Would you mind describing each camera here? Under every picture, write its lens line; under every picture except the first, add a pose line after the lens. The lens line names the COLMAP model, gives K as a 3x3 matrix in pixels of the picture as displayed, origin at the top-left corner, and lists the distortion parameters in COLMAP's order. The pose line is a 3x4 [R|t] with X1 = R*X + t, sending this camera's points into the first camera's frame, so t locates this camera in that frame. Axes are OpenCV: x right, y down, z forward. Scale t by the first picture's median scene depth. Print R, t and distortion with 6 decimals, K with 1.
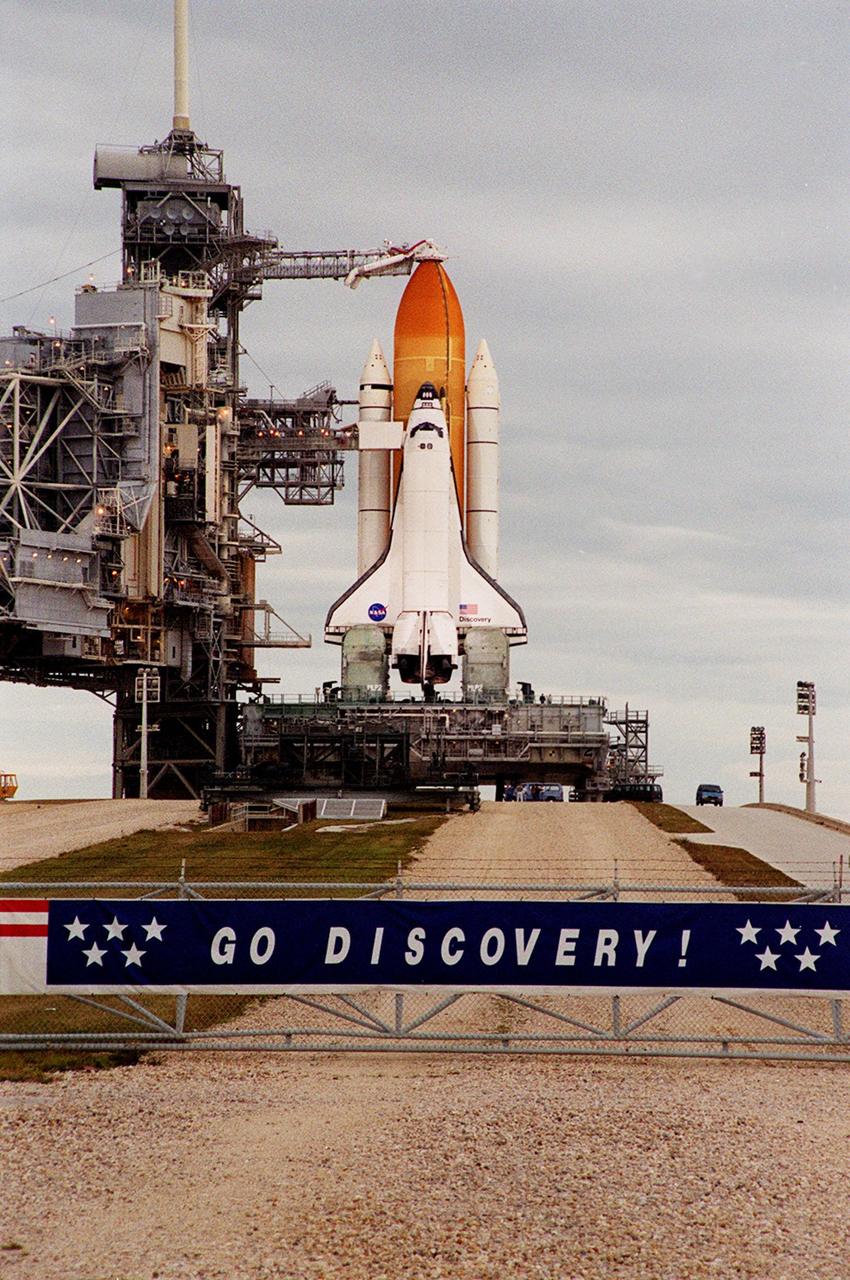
lens RADIAL K [[3876.0, 0, 425.0], [0, 3876.0, 640.0], [0, 0, 1]] dist [0.959502, 0.009773]
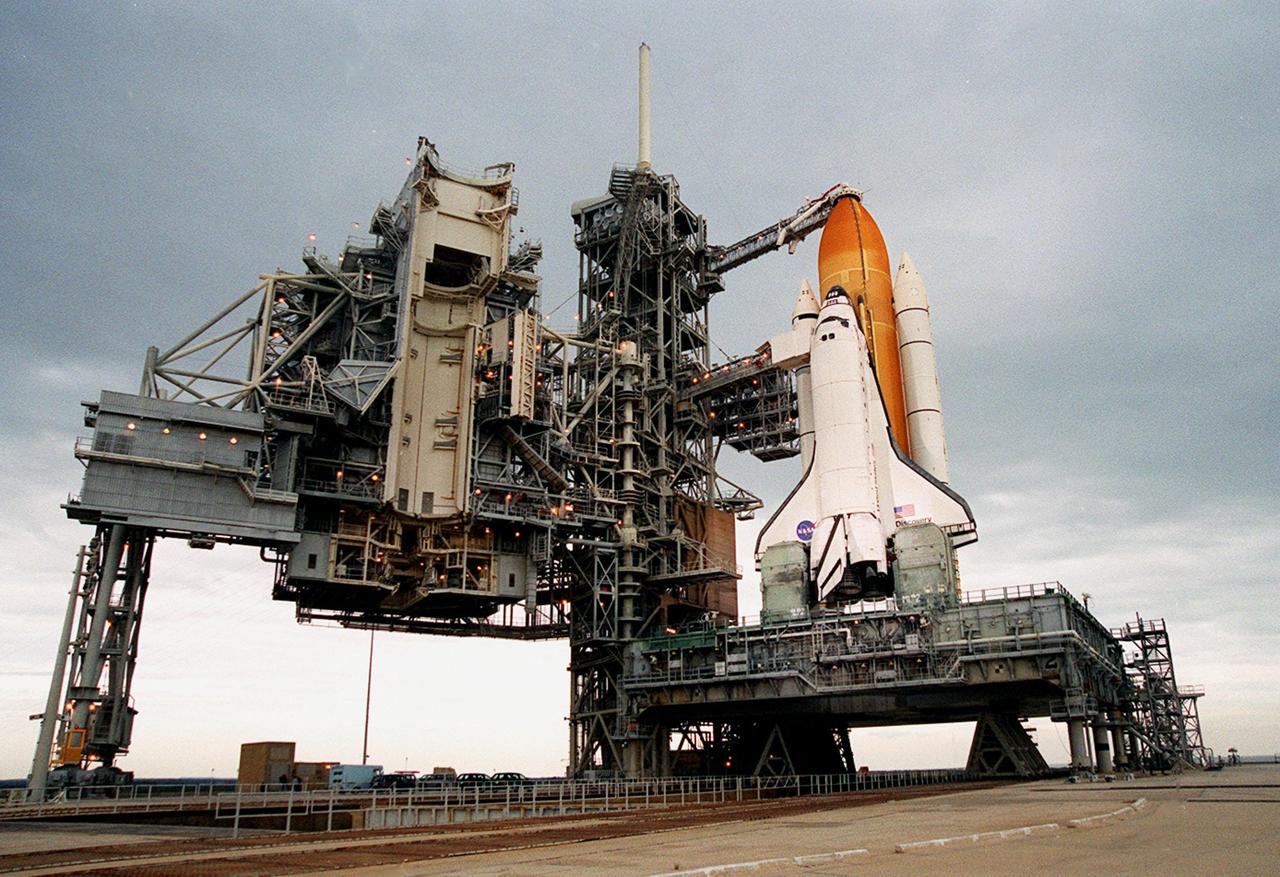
lens RADIAL K [[955.3, 0, 666.4], [0, 955.3, 466.3], [0, 0, 1]] dist [-0.093285, 0.000888]
pose [[0.879164, -0.168827, -0.445609, 0.060381], [0.058816, 0.966430, -0.250109, 0.031966], [0.472875, 0.193678, 0.859580, 0.794777]]
